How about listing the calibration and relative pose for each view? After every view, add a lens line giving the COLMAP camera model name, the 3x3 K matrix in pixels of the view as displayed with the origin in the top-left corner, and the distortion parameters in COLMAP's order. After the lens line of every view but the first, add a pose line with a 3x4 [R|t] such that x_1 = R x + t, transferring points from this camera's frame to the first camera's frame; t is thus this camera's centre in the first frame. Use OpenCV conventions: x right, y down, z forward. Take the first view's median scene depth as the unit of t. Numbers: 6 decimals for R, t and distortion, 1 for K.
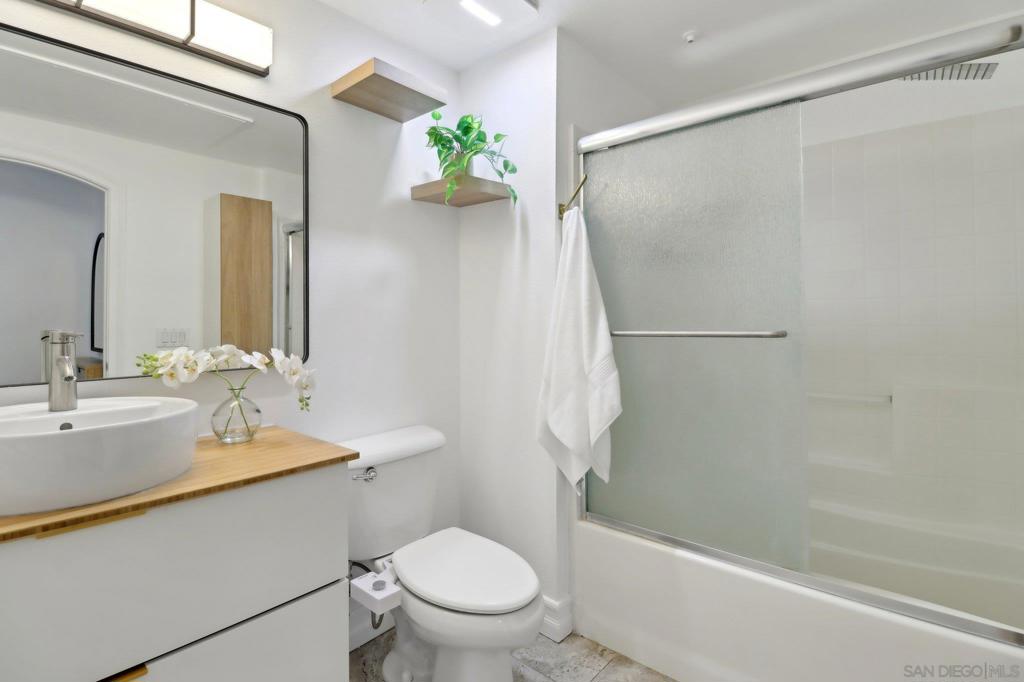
lens RADIAL K [[493.0, 0, 515.8], [0, 493.0, 318.9], [0, 0, 1]] dist [-0.000864, -0.018091]
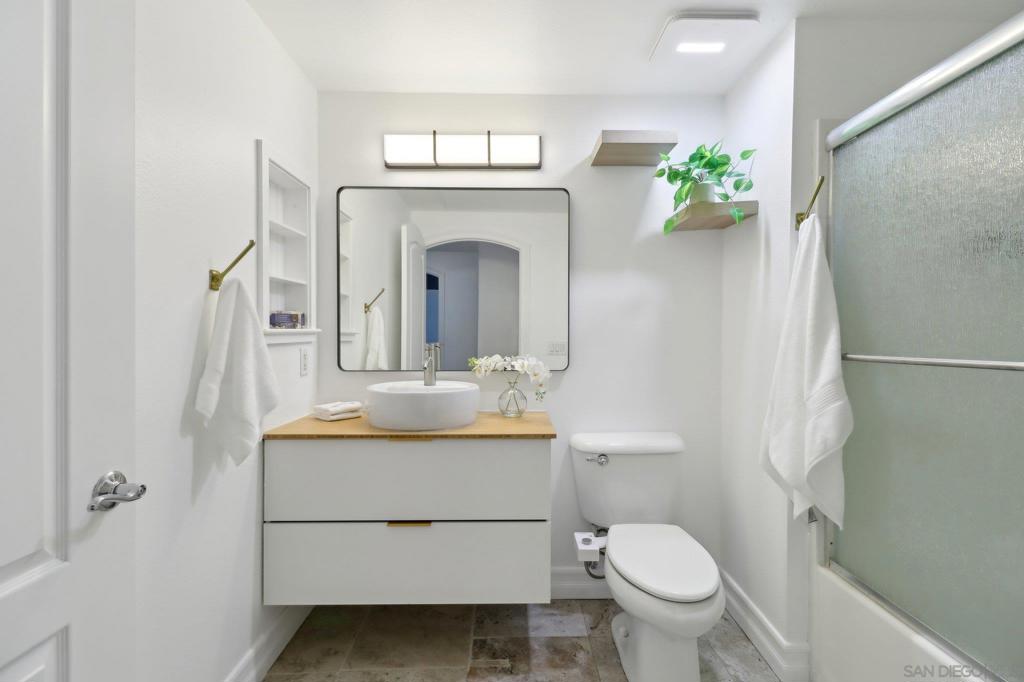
lens RADIAL K [[471.3, 0, 512.0], [0, 471.3, 341.0], [0, 0, 1]] dist [0.000112, -0.000386]
pose [[0.655119, 0.013482, -0.755405, 0.432527], [-0.002291, 0.999872, 0.015858, -0.009661], [0.755522, -0.008658, 0.655066, 0.026562]]
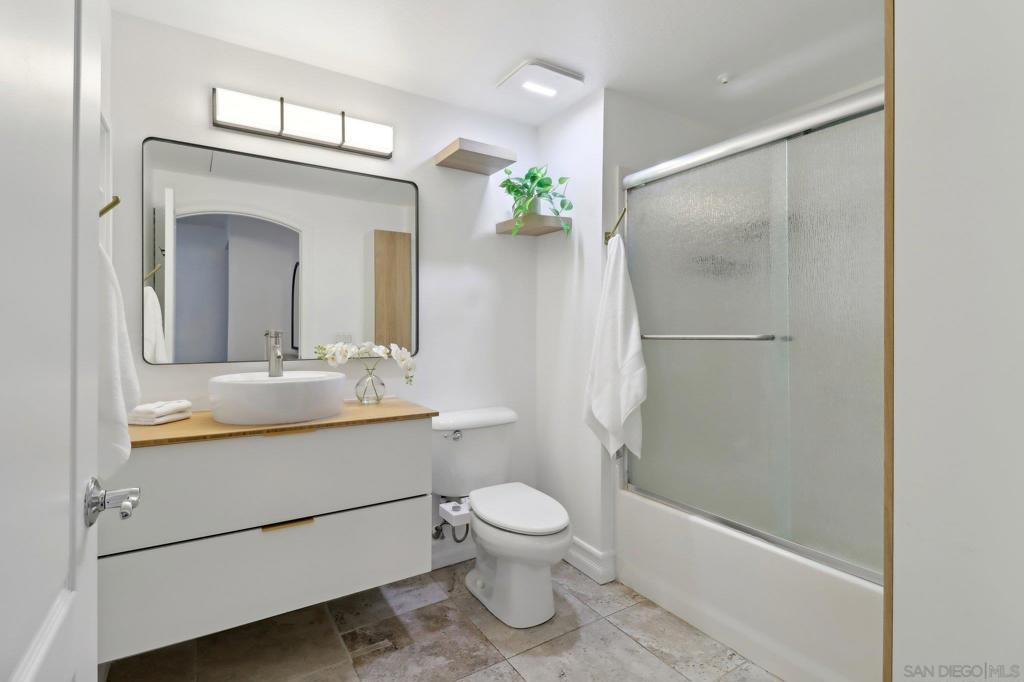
lens RADIAL K [[488.2, 0, 508.3], [0, 488.2, 332.0], [0, 0, 1]] dist [-0.000916, -0.000246]
pose [[0.954742, 0.006300, -0.297369, 0.235933], [-0.004217, 0.999962, 0.007645, 0.009449], [0.297405, -0.006045, 0.954732, -0.260231]]
